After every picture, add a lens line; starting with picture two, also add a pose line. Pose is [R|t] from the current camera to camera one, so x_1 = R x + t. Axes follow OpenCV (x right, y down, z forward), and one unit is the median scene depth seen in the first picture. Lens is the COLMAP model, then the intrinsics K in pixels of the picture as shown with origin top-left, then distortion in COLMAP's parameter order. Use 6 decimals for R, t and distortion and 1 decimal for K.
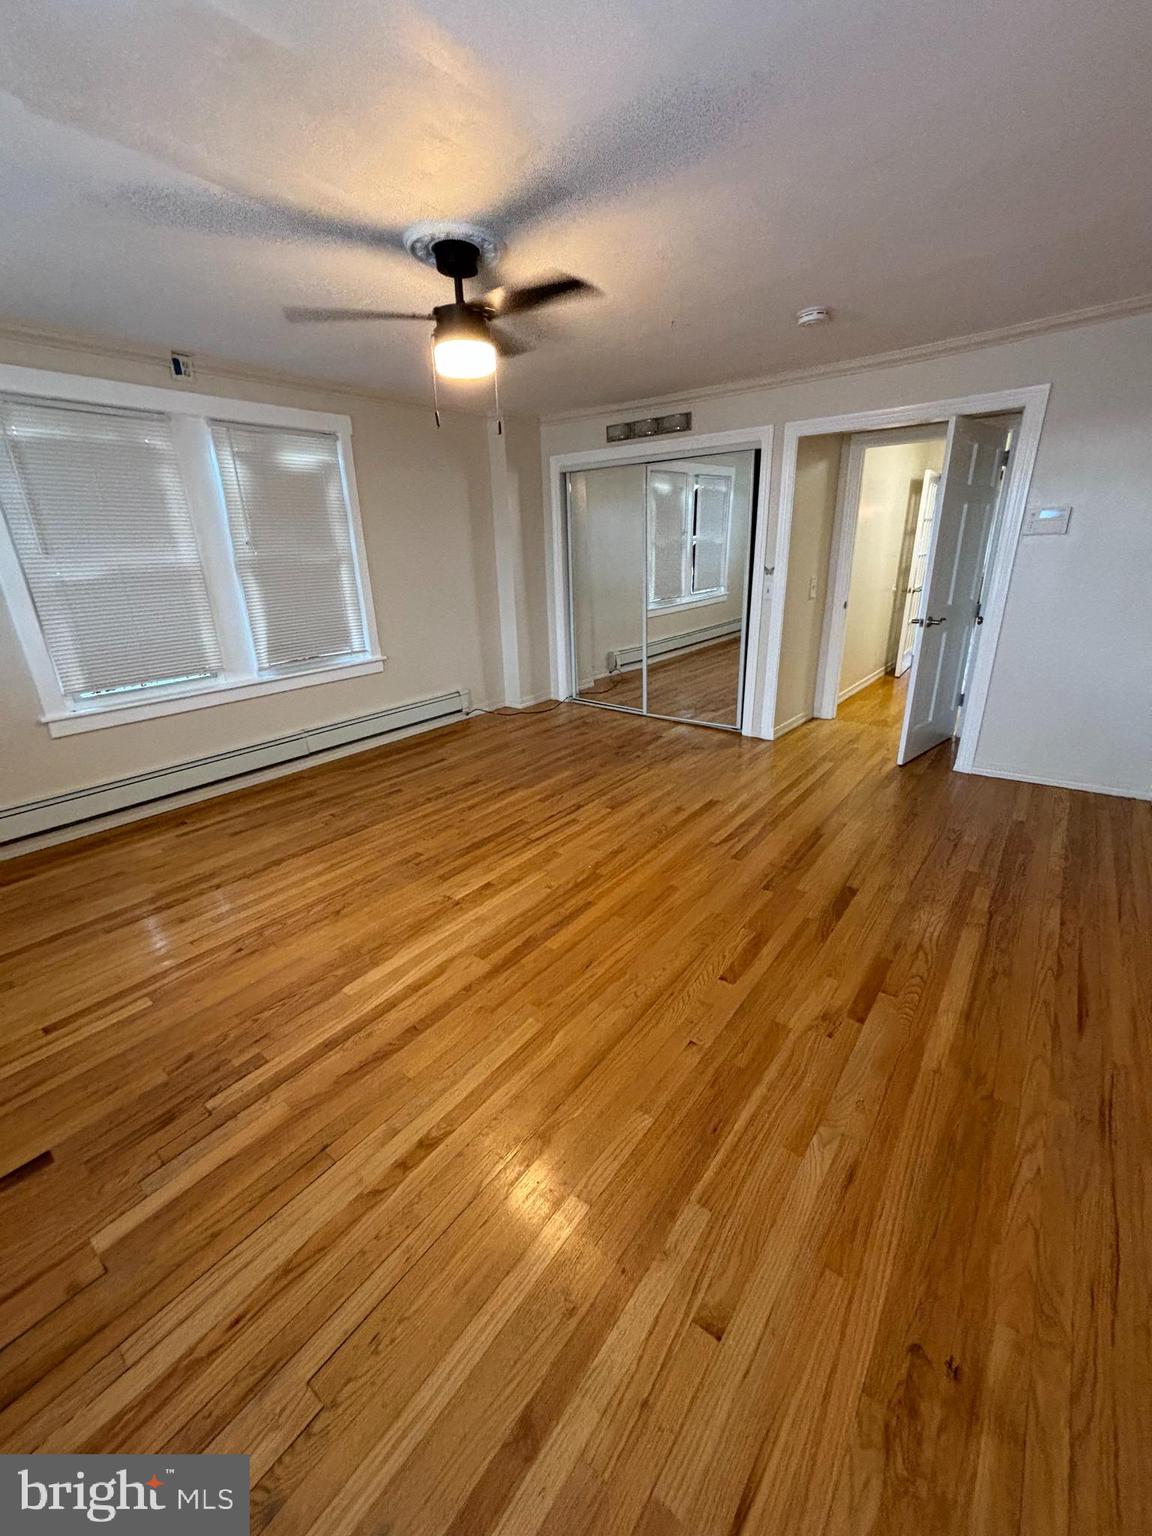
lens RADIAL K [[615.8, 0, 579.4], [0, 615.8, 761.6], [0, 0, 1]] dist [0.001332, -0.000446]
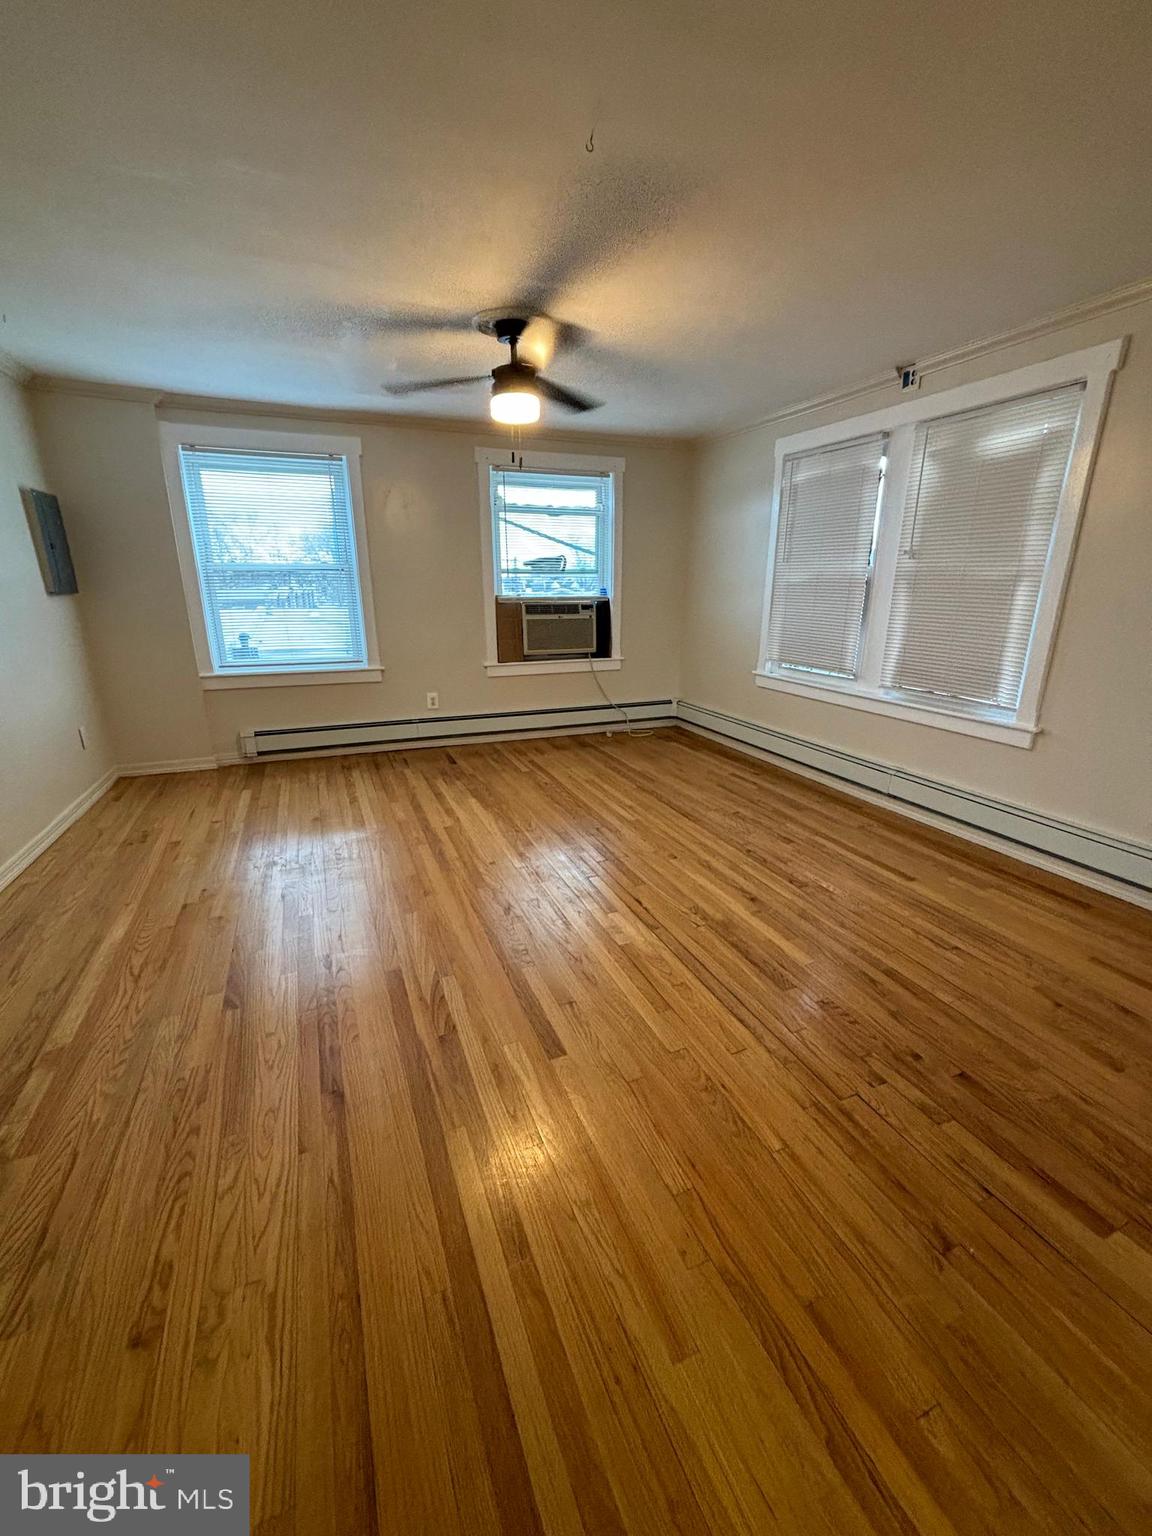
lens RADIAL K [[615.8, 0, 581.8], [0, 615.8, 767.0], [0, 0, 1]] dist [0.001332, -0.000446]
pose [[-0.483030, 0.284858, -0.827972, 0.569639], [-0.279609, 0.845911, 0.454151, -0.379125], [0.829759, 0.450878, -0.328952, 1.080643]]
